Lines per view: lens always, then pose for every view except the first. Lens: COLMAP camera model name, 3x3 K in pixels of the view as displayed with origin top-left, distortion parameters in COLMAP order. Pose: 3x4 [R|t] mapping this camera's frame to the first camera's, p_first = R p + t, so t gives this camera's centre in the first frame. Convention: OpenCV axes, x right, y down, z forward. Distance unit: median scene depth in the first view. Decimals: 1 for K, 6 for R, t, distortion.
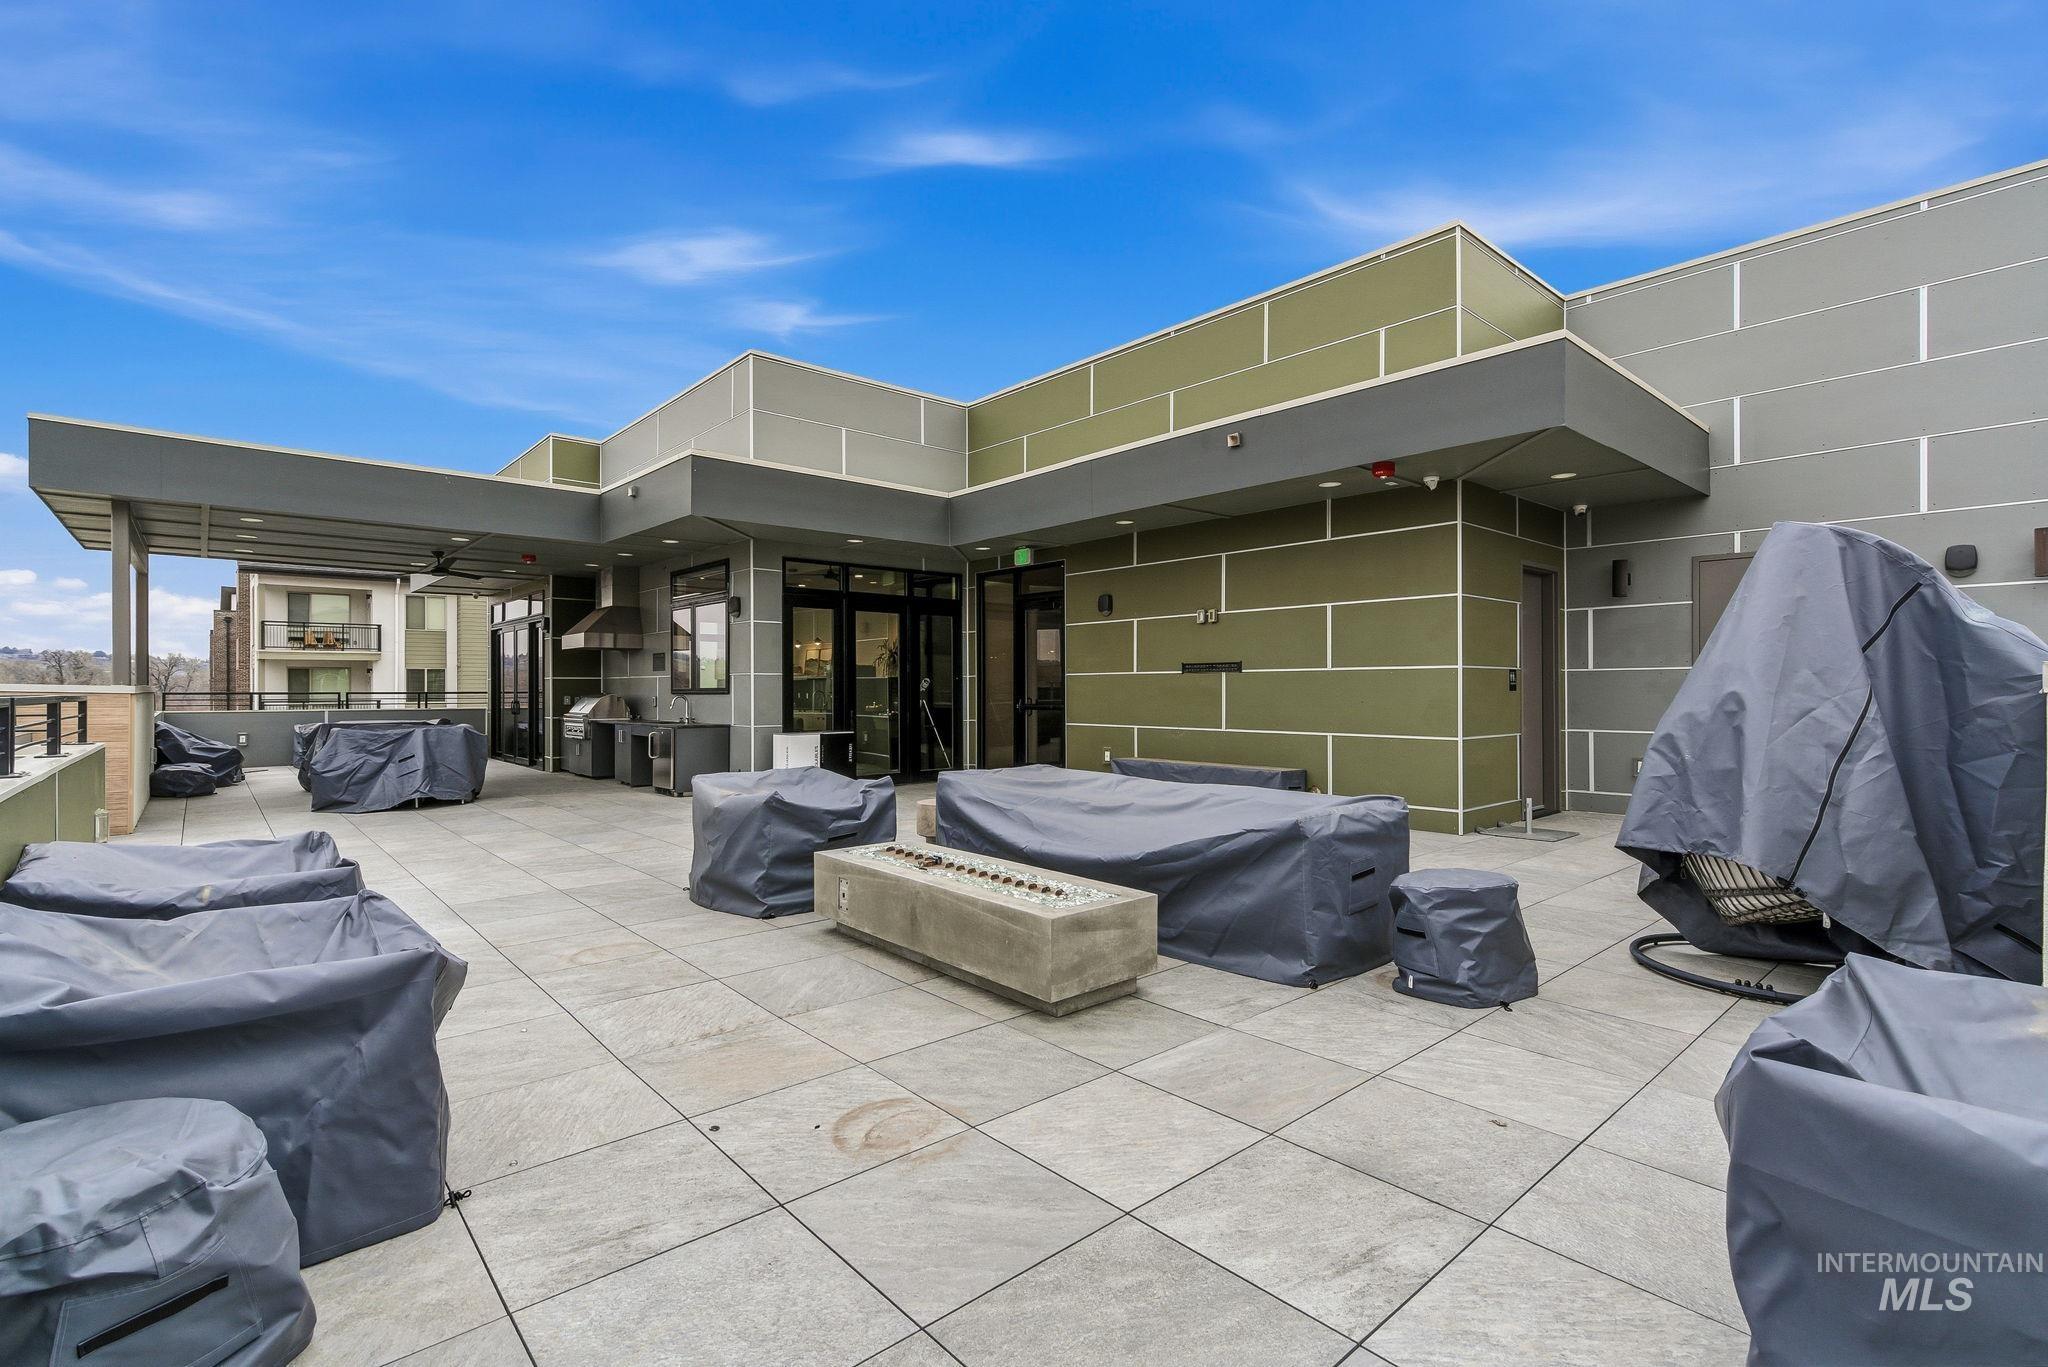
lens RADIAL K [[936.4, 0, 1022.7], [0, 936.4, 682.1], [0, 0, 1]] dist [0.003617, -0.001450]
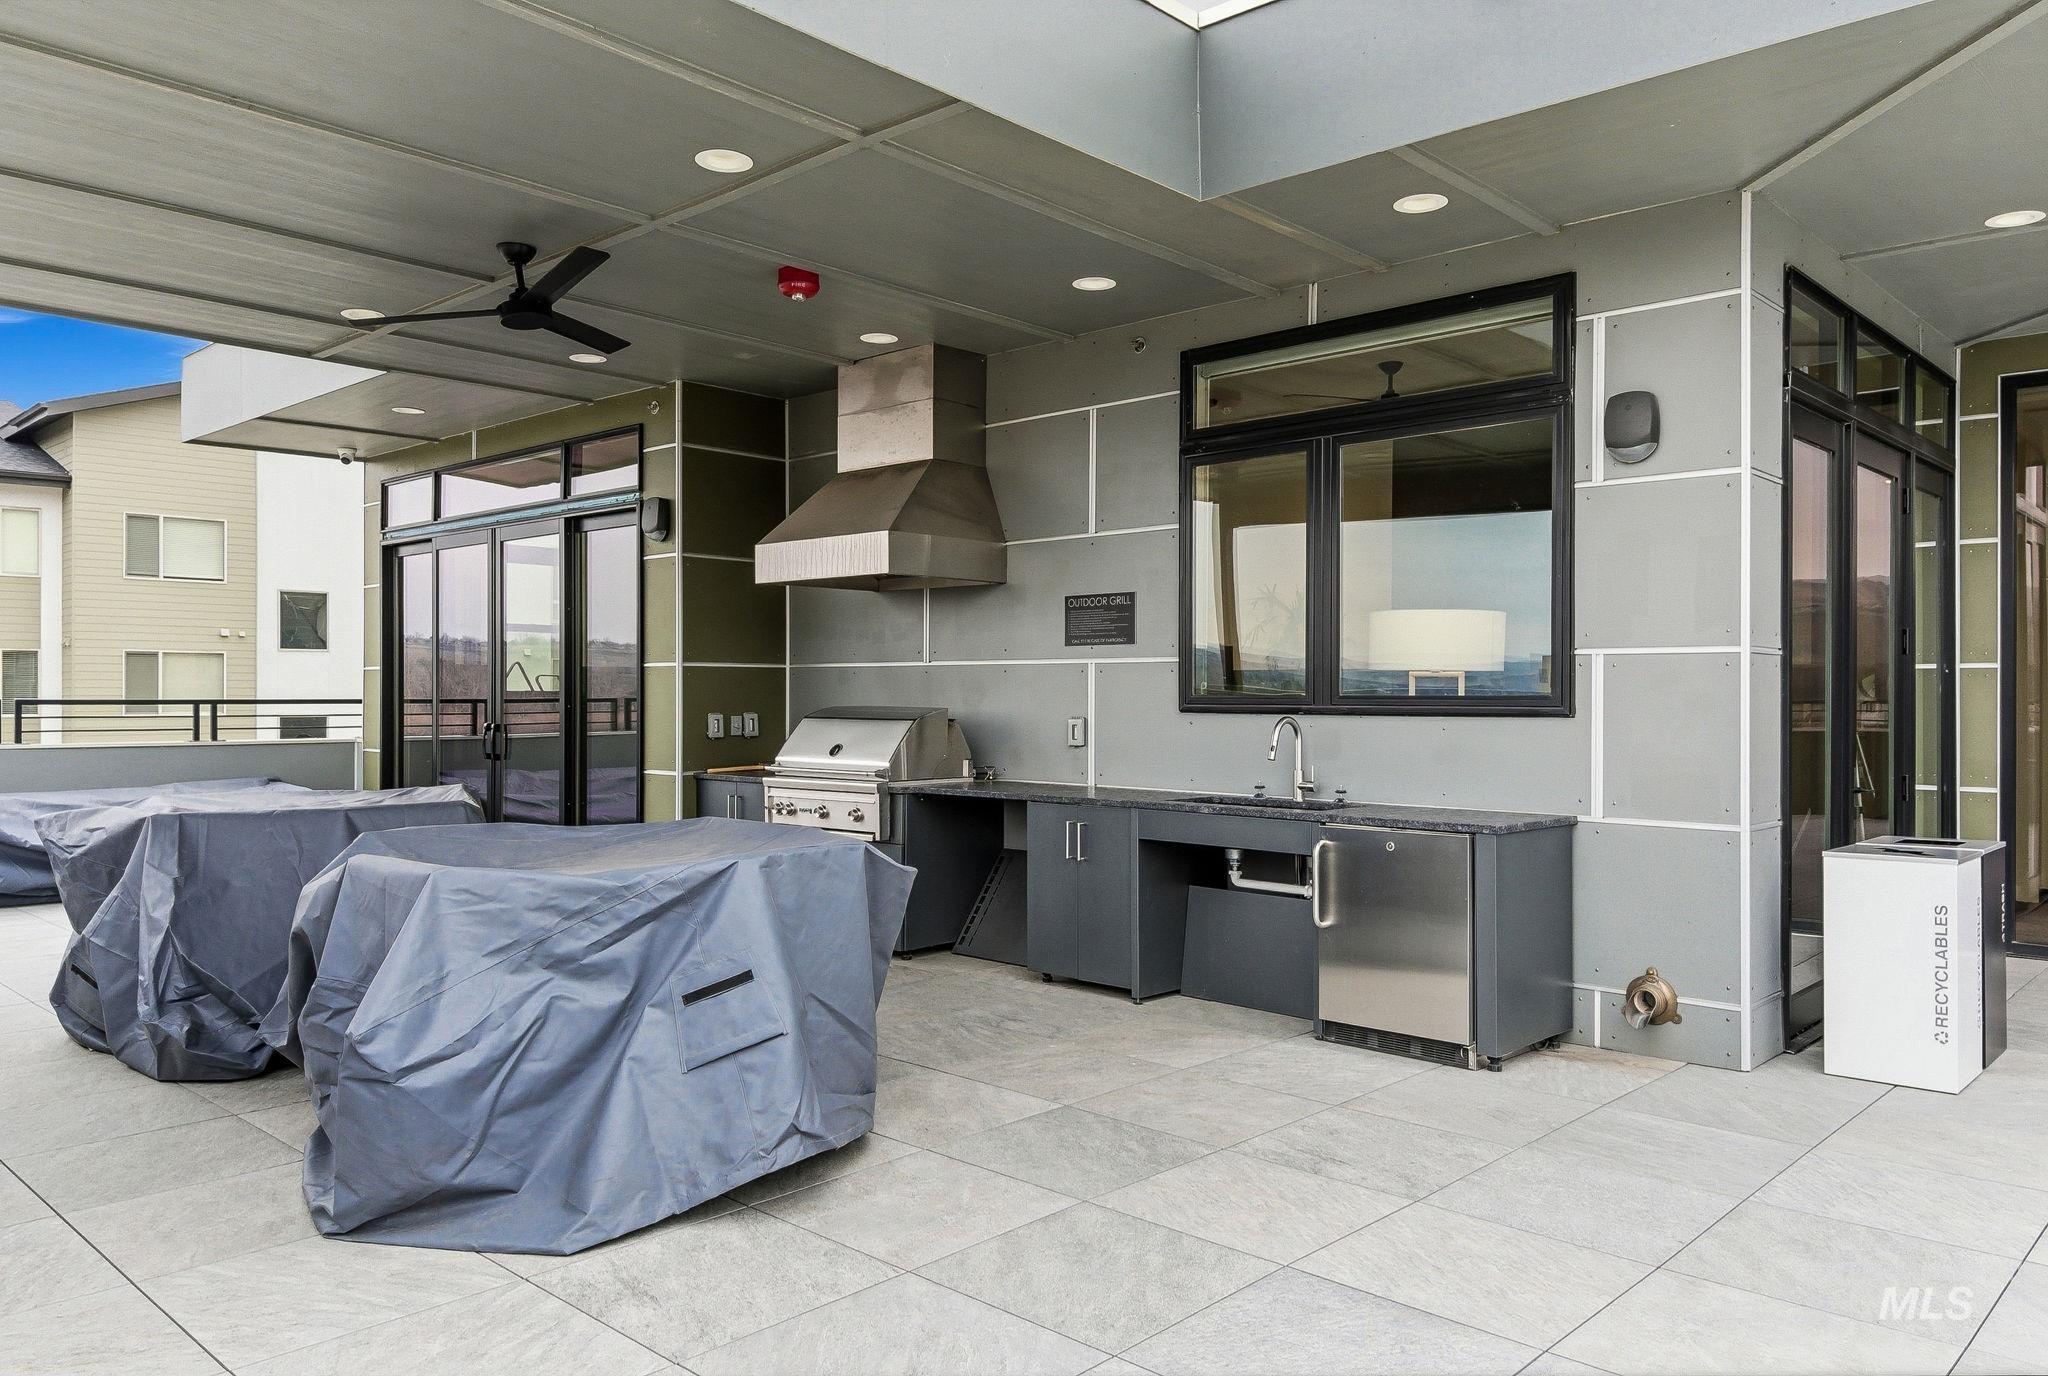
lens RADIAL K [[1425.2, 0, 1024.9], [0, 1425.2, 690.2], [0, 0, 1]] dist [0.006791, 0.000110]
pose [[0.993999, 0.004667, 0.109294, -0.509330], [-0.005162, 0.999978, 0.004248, 0.002955], [-0.109272, -0.004787, 0.994000, 0.518160]]
